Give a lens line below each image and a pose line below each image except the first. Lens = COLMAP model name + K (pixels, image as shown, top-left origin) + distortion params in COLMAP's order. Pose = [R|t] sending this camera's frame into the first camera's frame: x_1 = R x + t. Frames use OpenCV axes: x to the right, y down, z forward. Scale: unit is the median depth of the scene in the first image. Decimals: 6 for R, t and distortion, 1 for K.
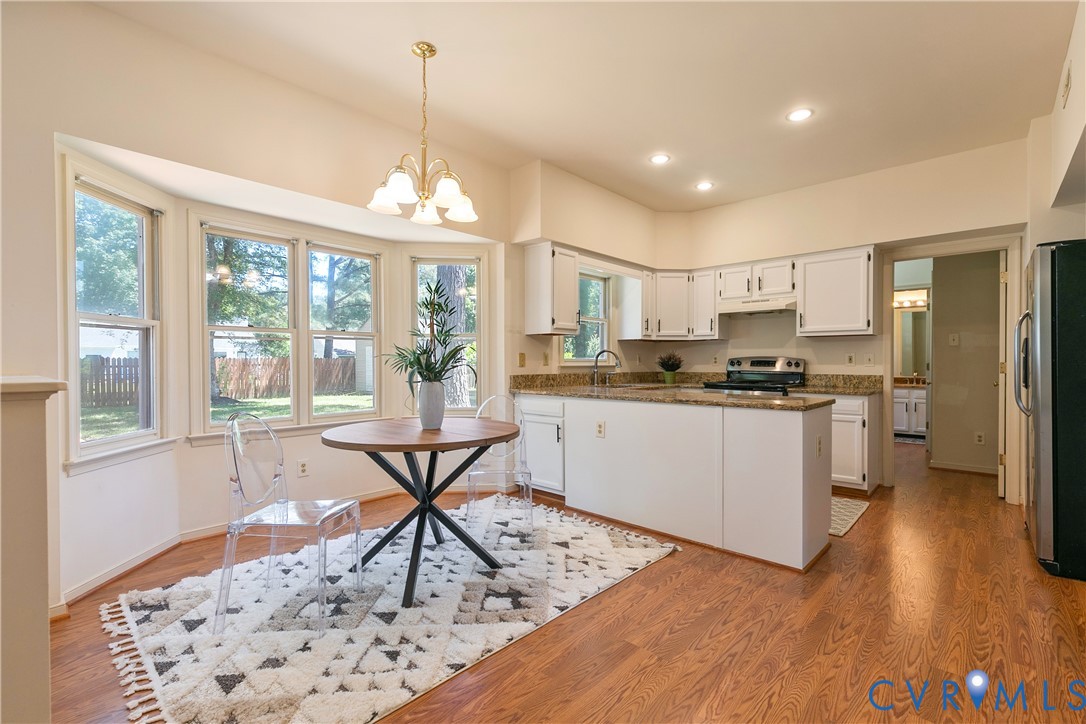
lens RADIAL K [[489.7, 0, 552.5], [0, 489.7, 367.1], [0, 0, 1]] dist [0.006315, -0.001165]
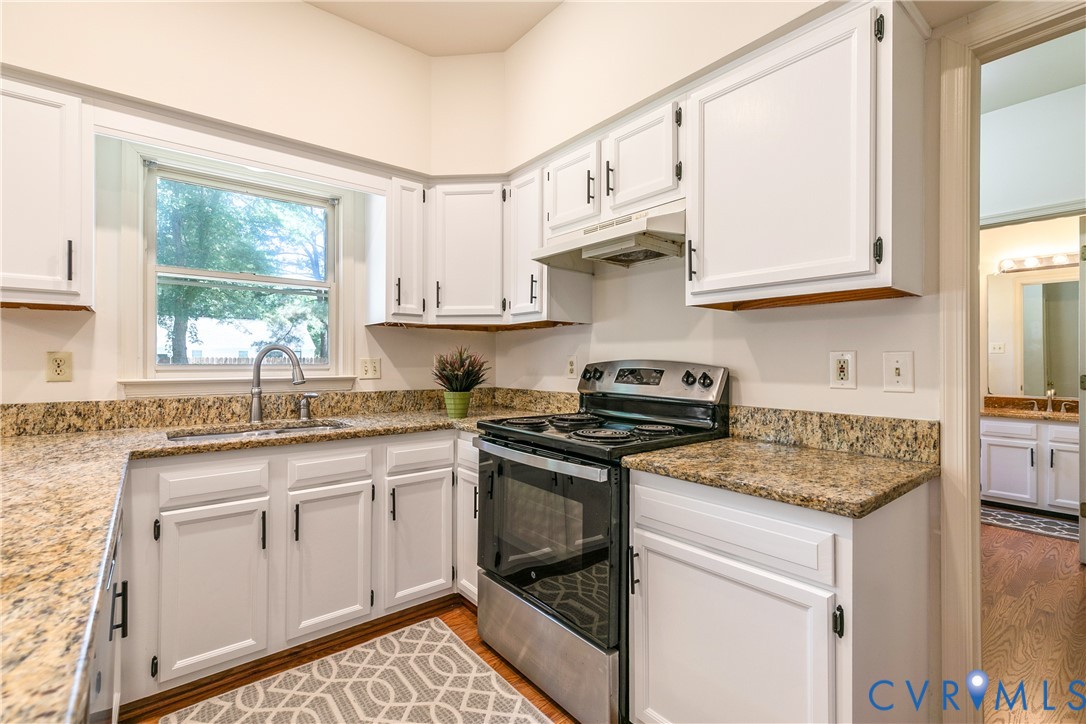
lens RADIAL K [[489.7, 0, 548.8], [0, 489.7, 359.7], [0, 0, 1]] dist [0.006315, -0.001165]
pose [[0.988079, 0.001722, -0.153935, 0.493155], [-0.003883, 0.999898, -0.013737, -0.018690], [0.153896, 0.014171, 0.987985, 0.677619]]
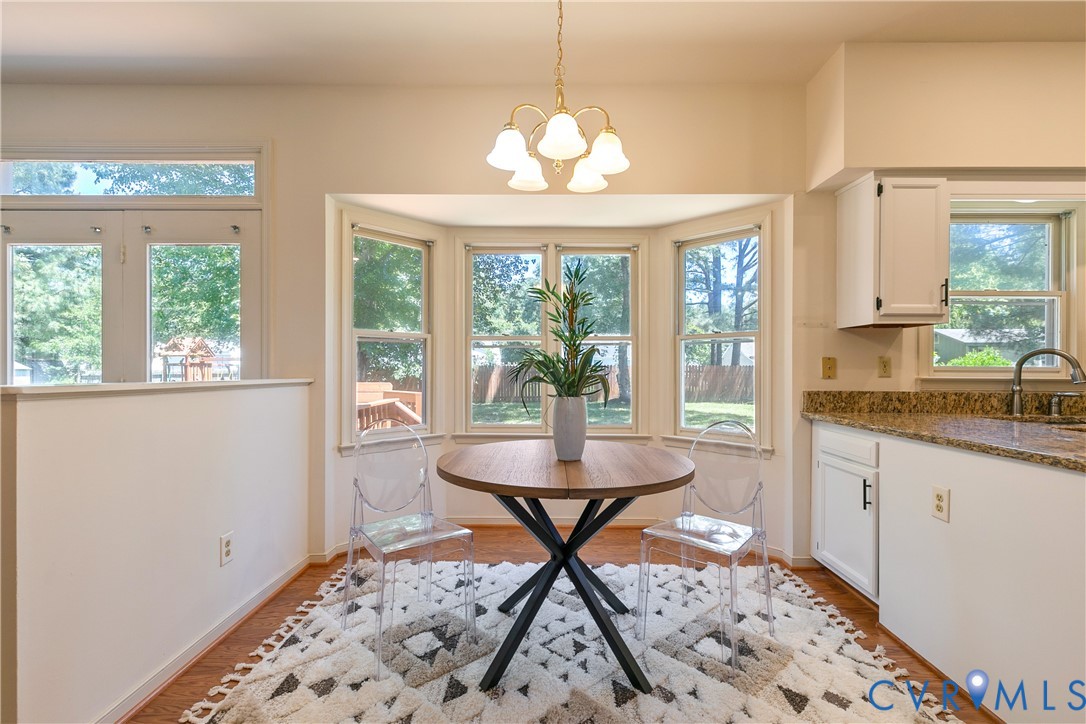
lens RADIAL K [[489.7, 0, 539.8], [0, 489.7, 368.3], [0, 0, 1]] dist [0.006315, -0.001165]
pose [[0.657190, 0.003324, -0.753718, 0.174284], [-0.013470, 0.999882, -0.007335, -0.004202], [0.753605, 0.014973, 0.657158, 0.284302]]
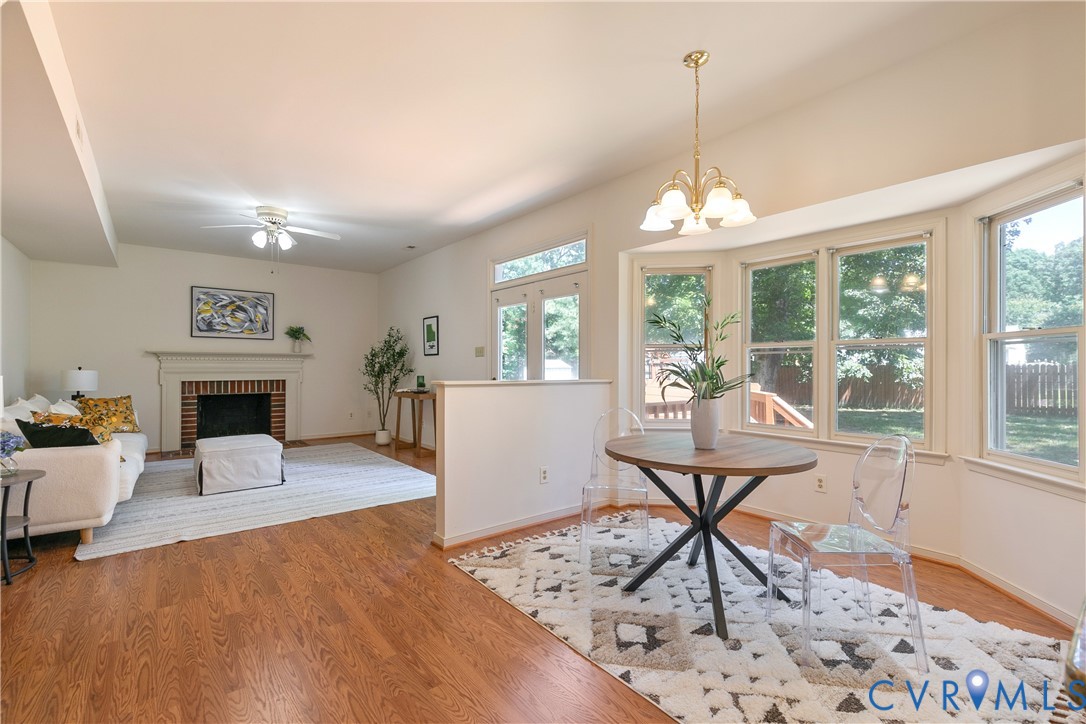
lens RADIAL K [[489.7, 0, 547.8], [0, 489.7, 366.4], [0, 0, 1]] dist [0.006315, -0.001165]
pose [[-0.169177, 0.001563, -0.985585, 0.446144], [-0.012634, 0.999913, 0.003754, -0.018801], [0.985505, 0.013087, -0.169142, 0.519546]]
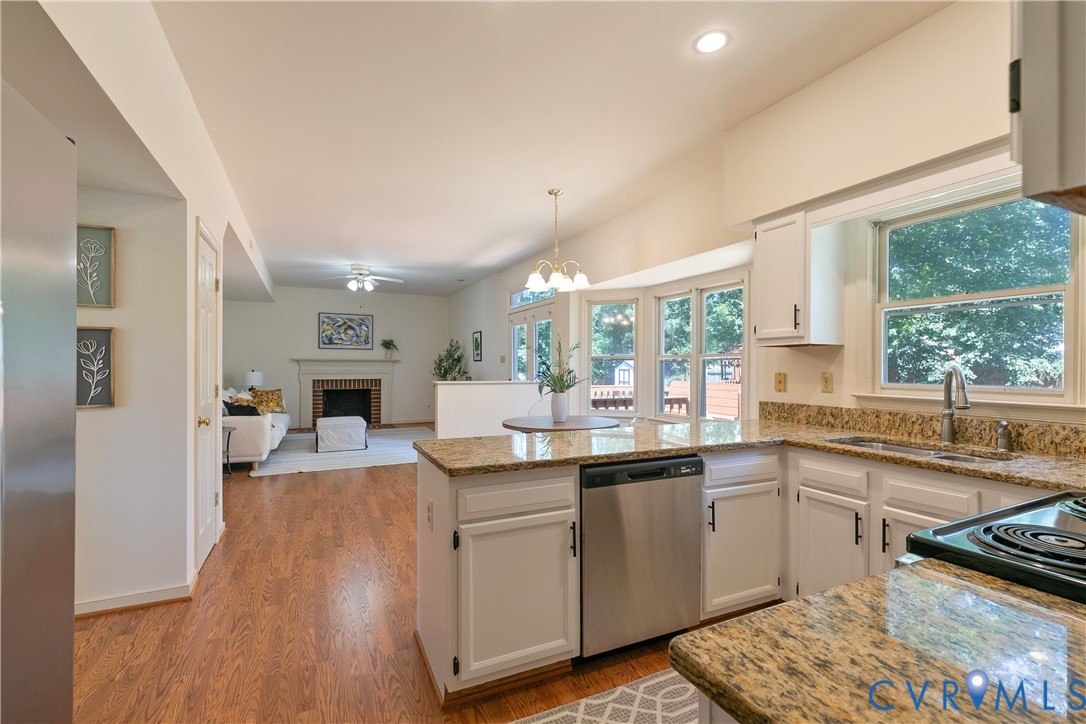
lens RADIAL K [[489.7, 0, 546.0], [0, 489.7, 367.3], [0, 0, 1]] dist [0.006315, -0.001165]
pose [[-0.386229, 0.003455, -0.922397, 0.757581], [-0.011729, 0.999894, 0.008657, -0.039148], [0.922328, 0.014162, -0.386147, 0.954582]]
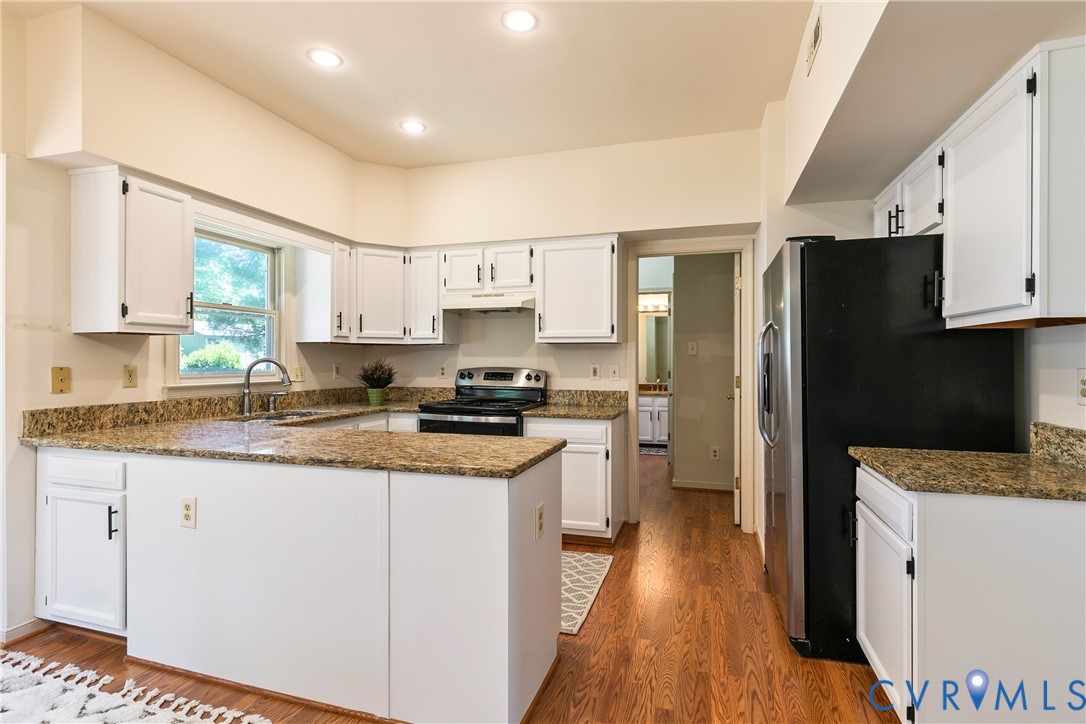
lens RADIAL K [[530.1, 0, 553.0], [0, 530.1, 359.5], [0, 0, 1]] dist [-0.006073, 0.001715]
pose [[0.903639, 0.002139, 0.428289, 0.175883], [0.002710, 0.999939, -0.010712, -0.029128], [-0.428286, 0.010841, 0.903578, 0.245418]]
